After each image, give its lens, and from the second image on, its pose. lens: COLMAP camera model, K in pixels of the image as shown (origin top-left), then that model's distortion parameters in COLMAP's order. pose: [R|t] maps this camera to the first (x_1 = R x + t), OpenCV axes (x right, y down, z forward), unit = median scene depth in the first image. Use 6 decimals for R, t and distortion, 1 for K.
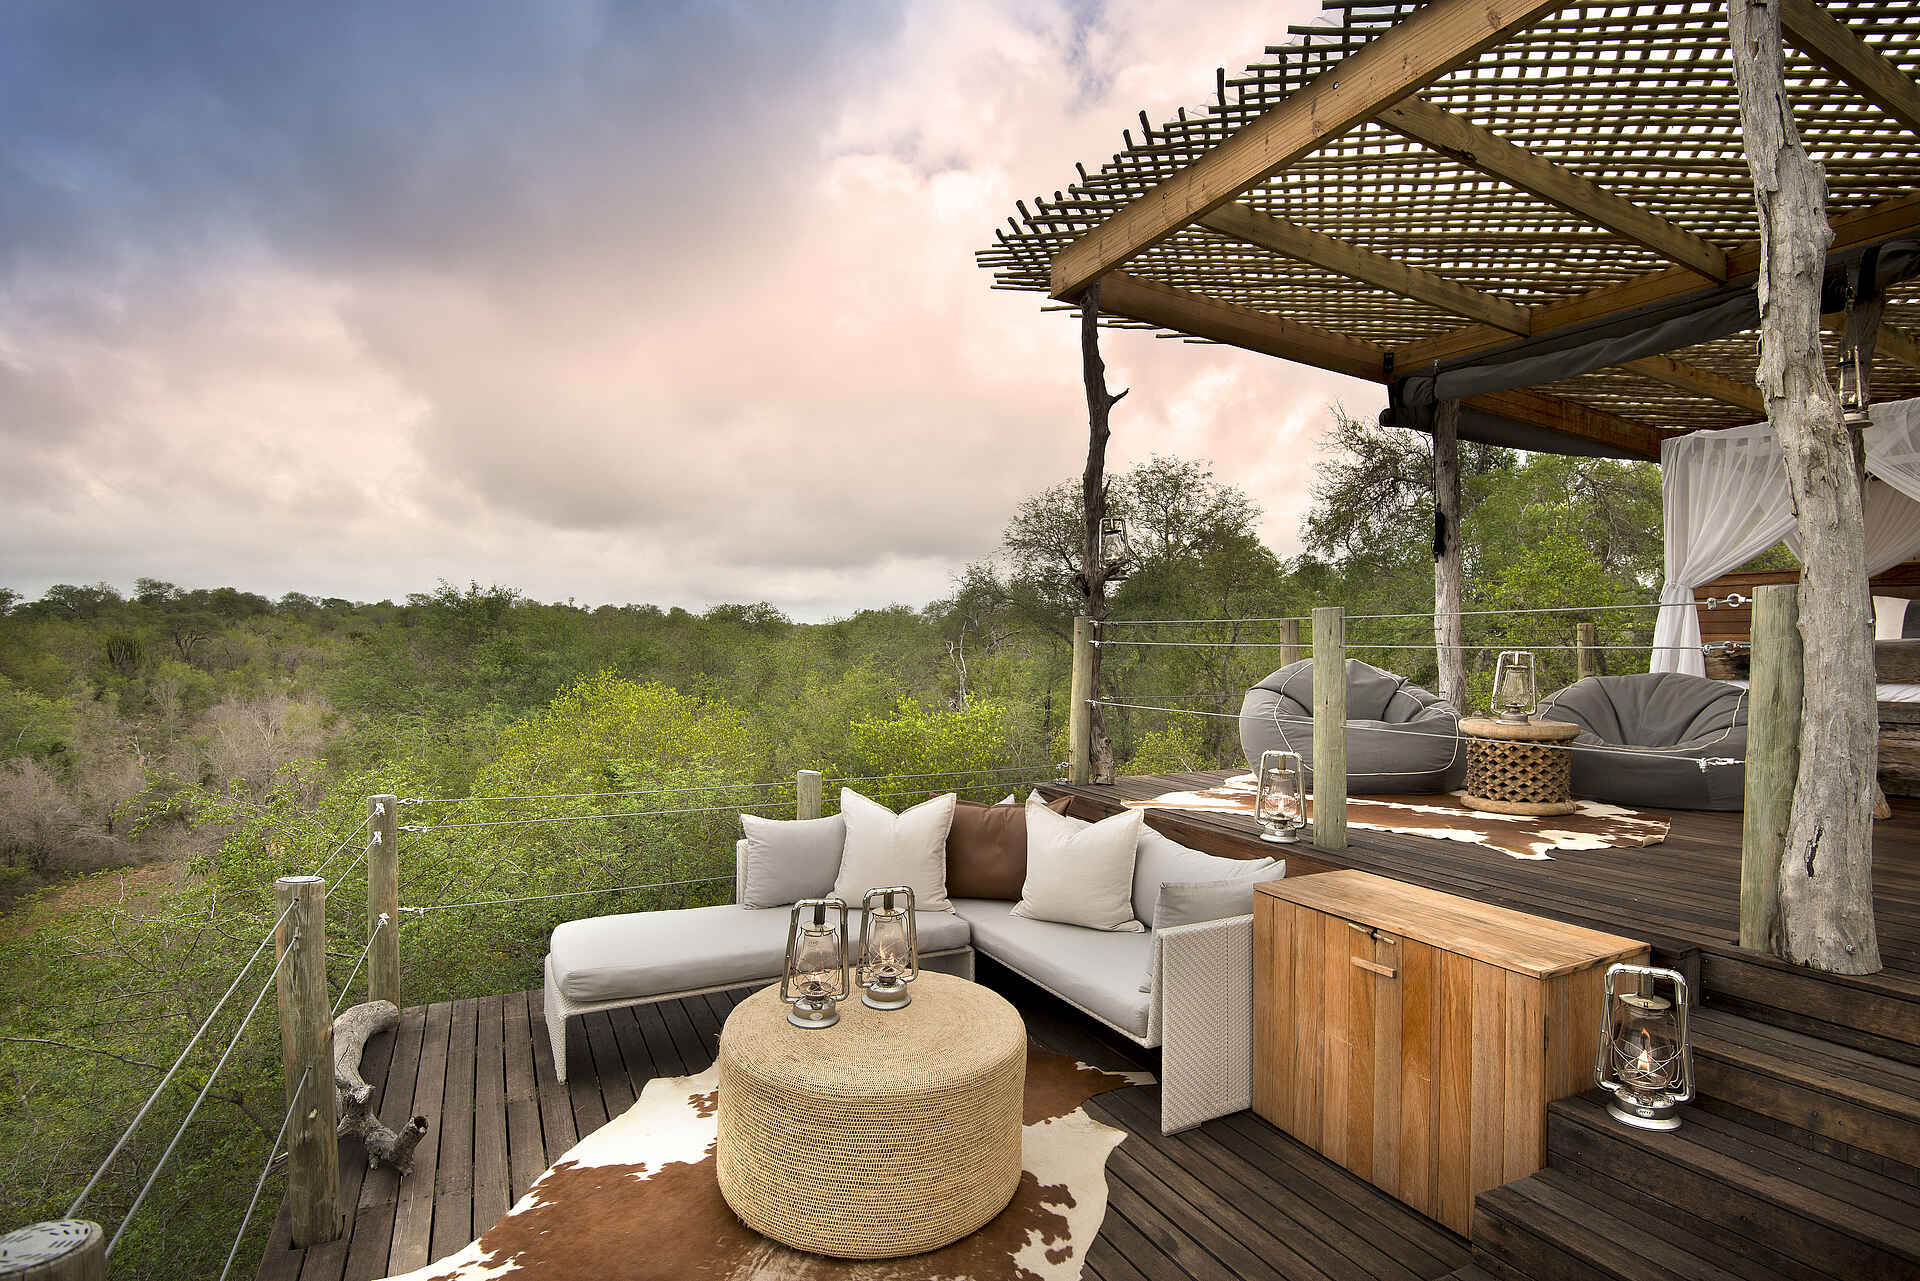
lens RADIAL K [[919.1, 0, 960.0], [0, 919.1, 640.5], [0, 0, 1]] dist [-0.034884, 0.000209]
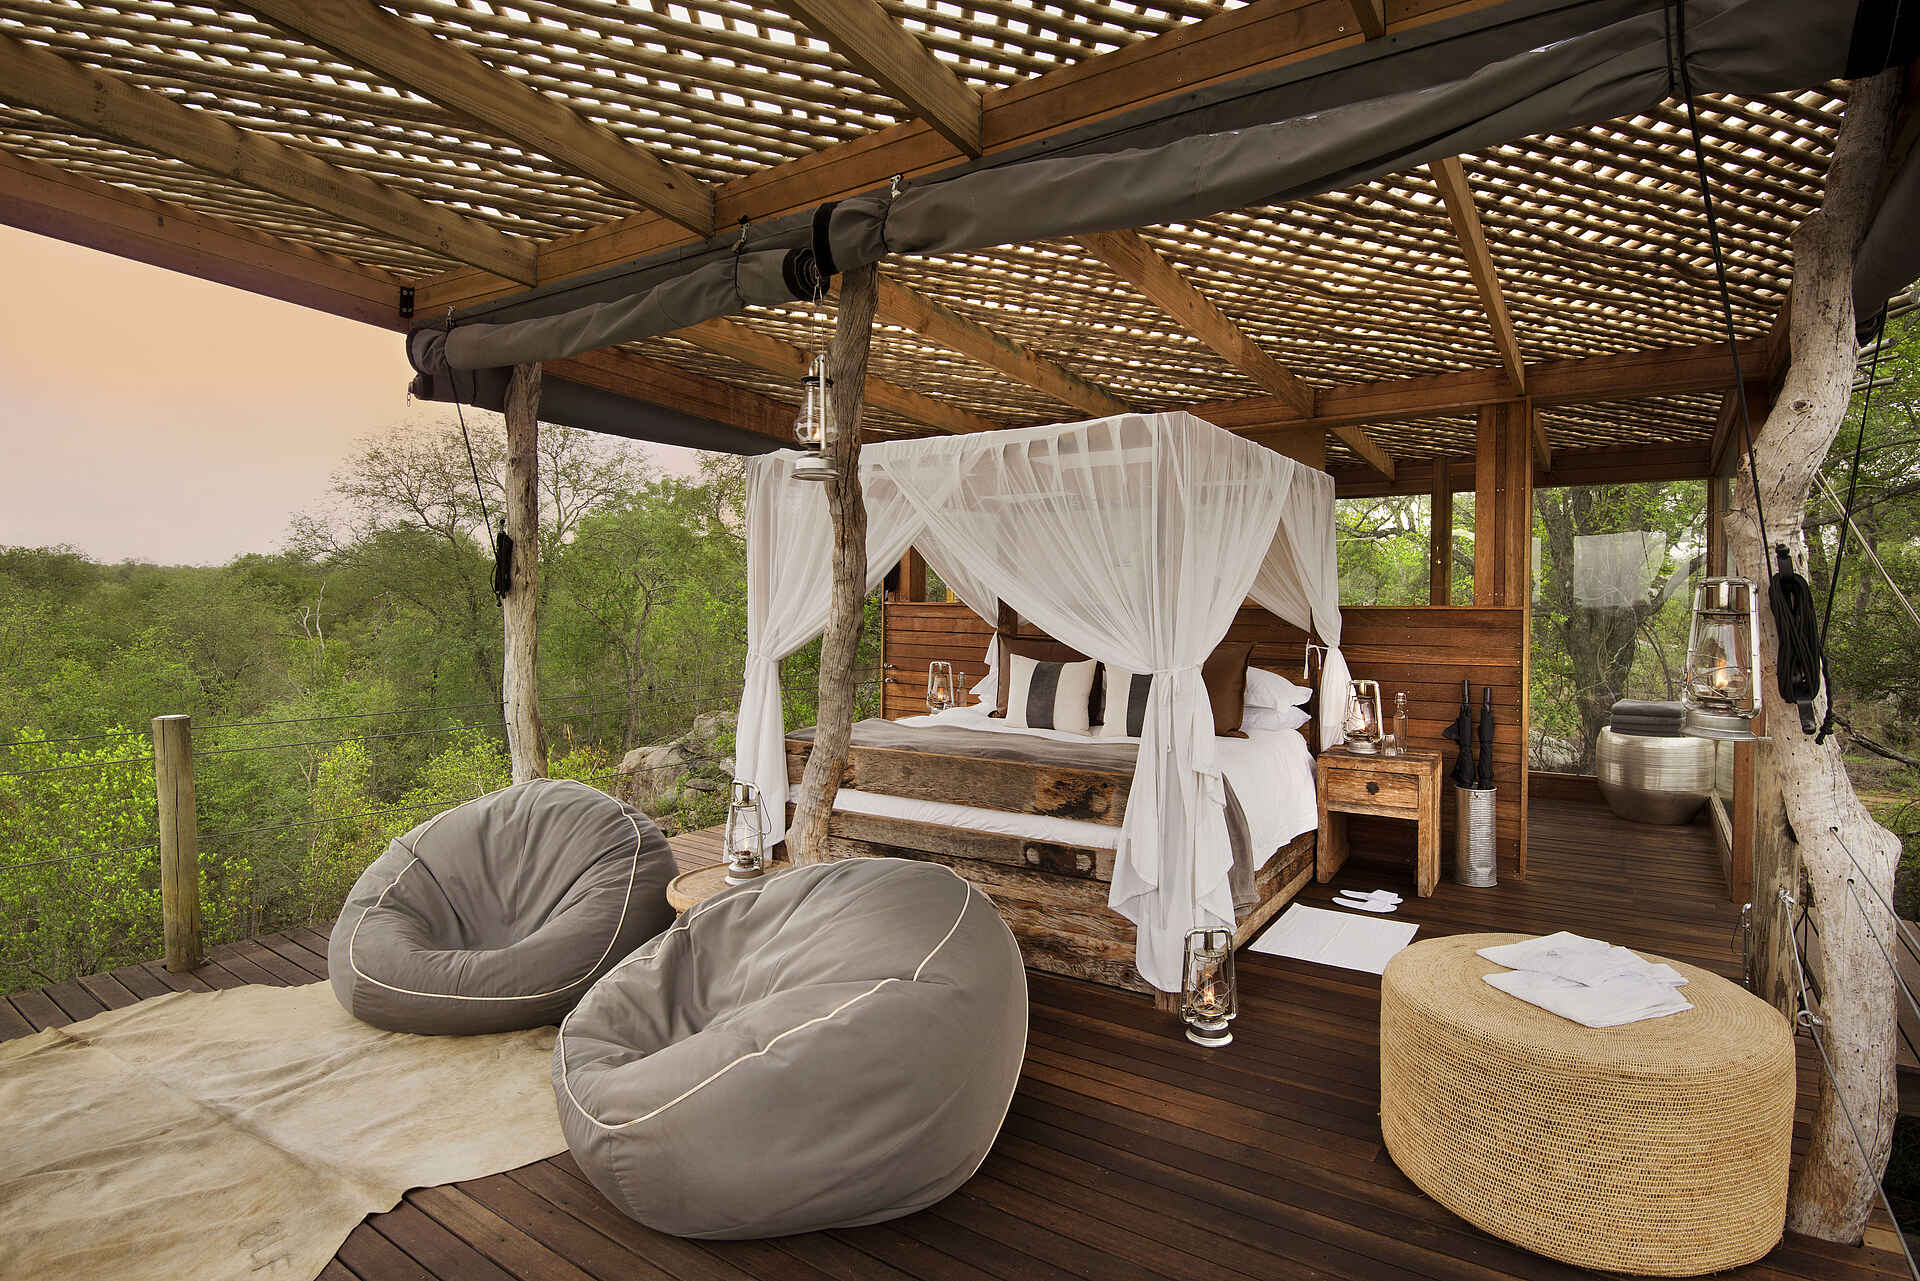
lens RADIAL K [[919.1, 0, 960.0], [0, 919.1, 640.5], [0, 0, 1]] dist [-0.034884, 0.000209]
pose [[0.875243, -0.018258, 0.483339, 0.588483], [-0.013329, 0.997997, 0.061836, -0.127198], [-0.483500, -0.060564, 0.873246, 0.262178]]
